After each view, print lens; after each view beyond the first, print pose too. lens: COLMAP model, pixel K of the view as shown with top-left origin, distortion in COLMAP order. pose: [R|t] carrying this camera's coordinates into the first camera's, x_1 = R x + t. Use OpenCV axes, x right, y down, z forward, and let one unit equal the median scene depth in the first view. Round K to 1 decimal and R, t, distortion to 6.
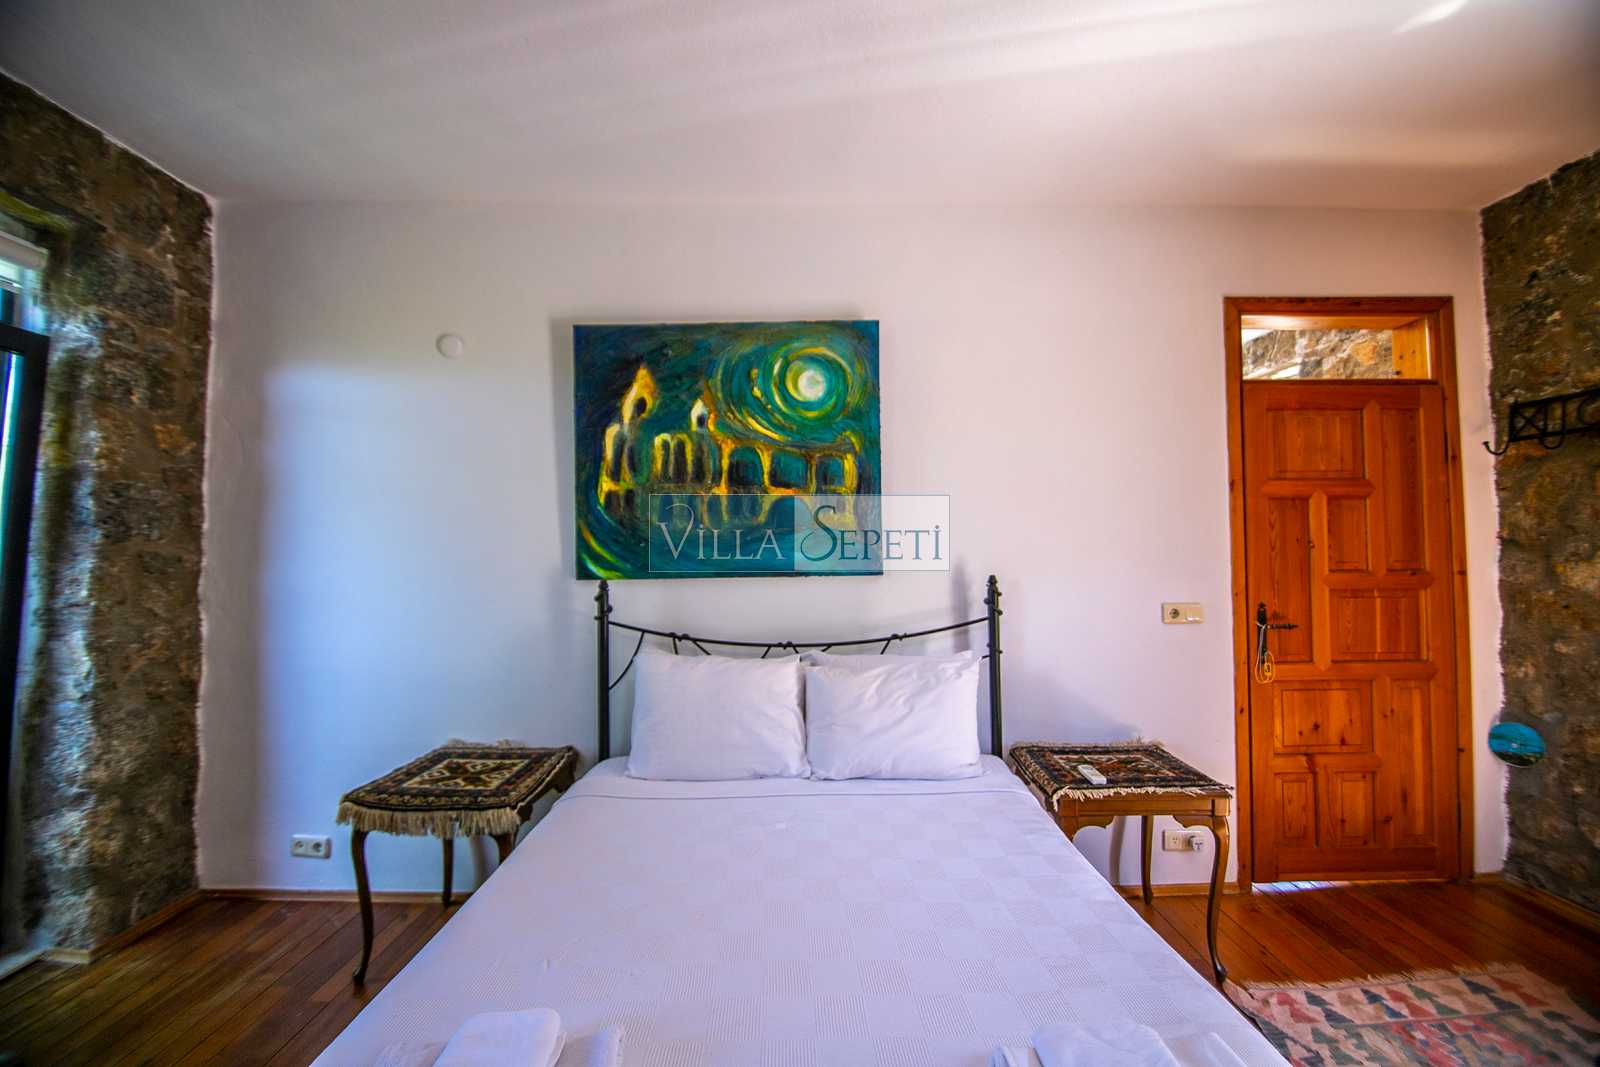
lens RADIAL K [[698.7, 0, 799.7], [0, 698.7, 528.9], [0, 0, 1]] dist [-0.003344, -0.009605]
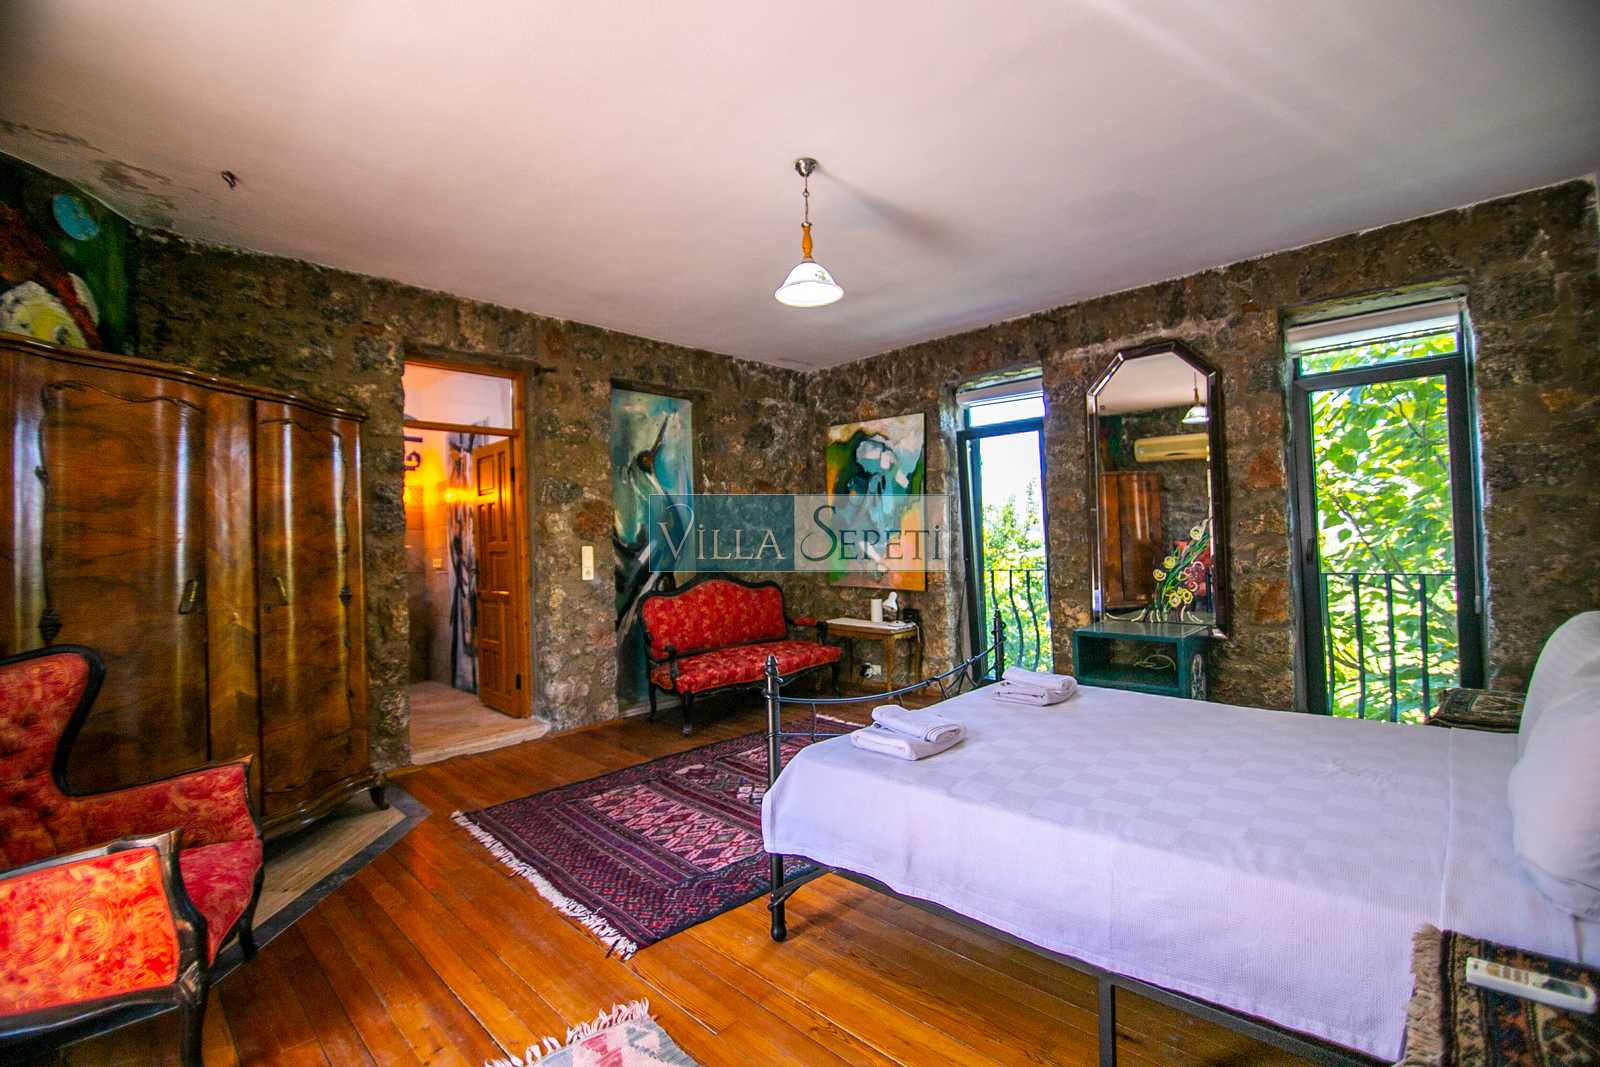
lens RADIAL K [[698.7, 0, 799.5], [0, 698.7, 529.7], [0, 0, 1]] dist [-0.003344, -0.009605]
pose [[-0.699670, 0.011386, -0.714375, 0.810711], [0.053955, 0.997860, -0.036940, 0.061991], [0.712426, -0.064390, -0.698787, 0.803727]]
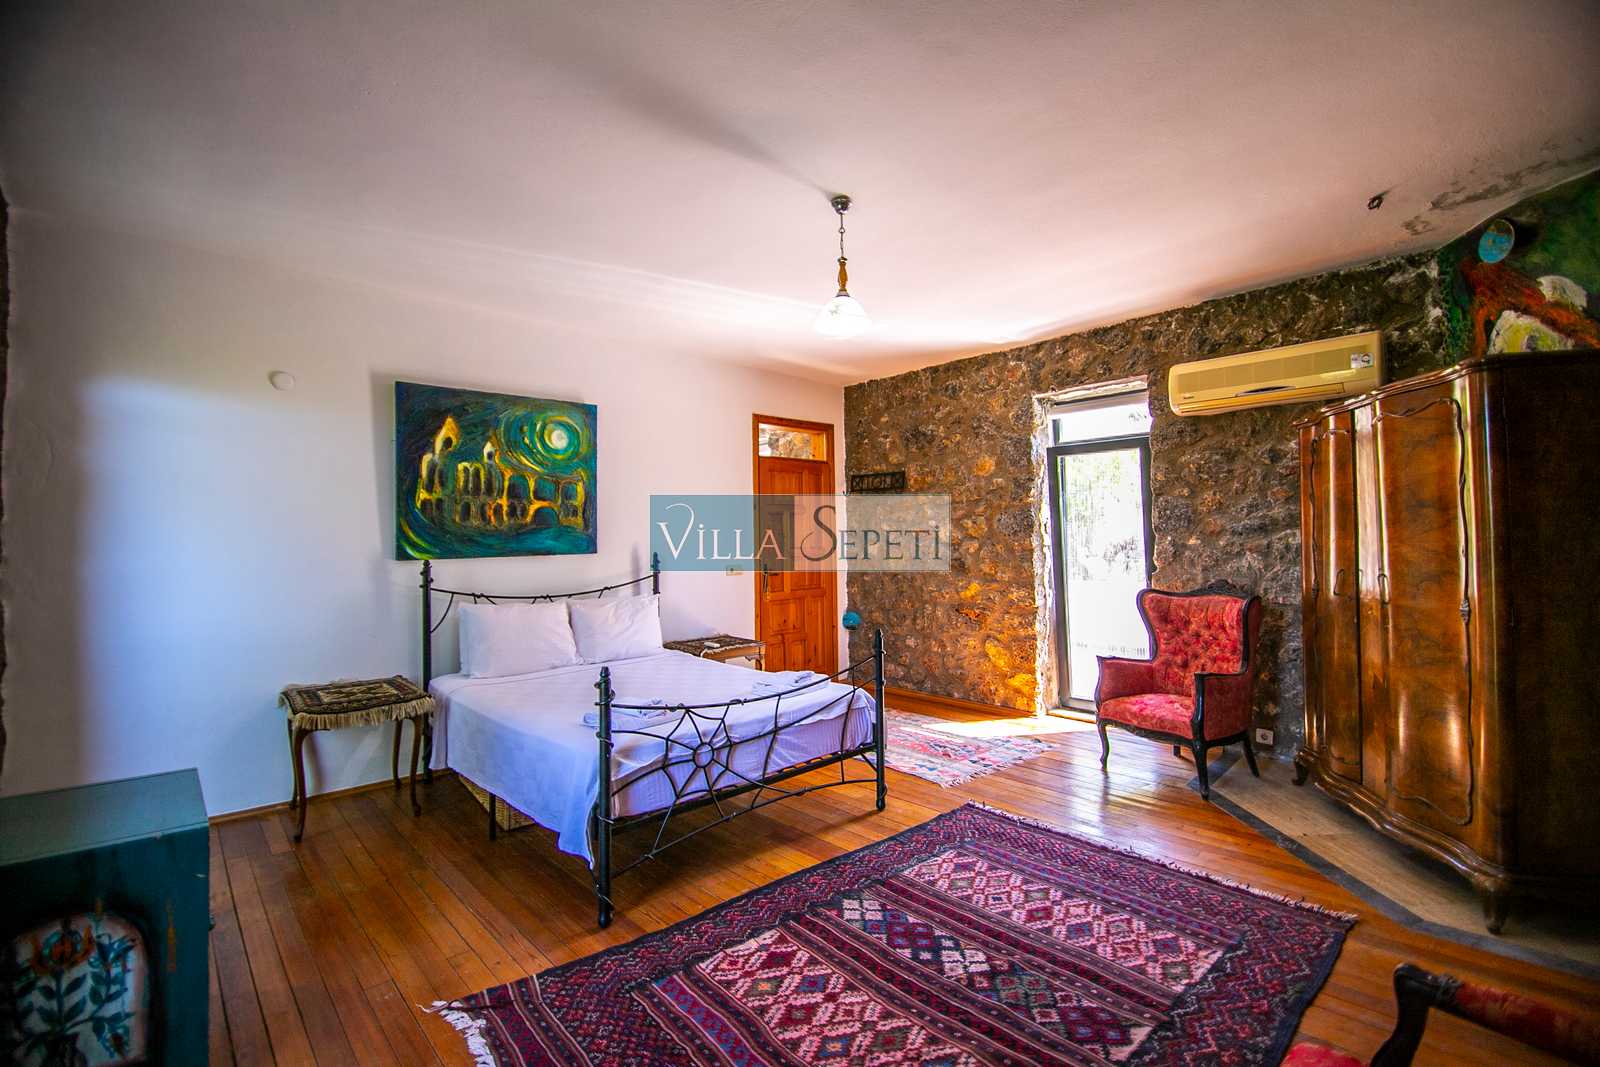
lens RADIAL K [[698.7, 0, 802.5], [0, 698.7, 534.7], [0, 0, 1]] dist [-0.003344, -0.009605]
pose [[0.729631, 0.000277, 0.683841, -0.694109], [-0.012834, 0.999829, 0.013289, -0.009315], [-0.683720, -0.018472, 0.729510, -0.605608]]
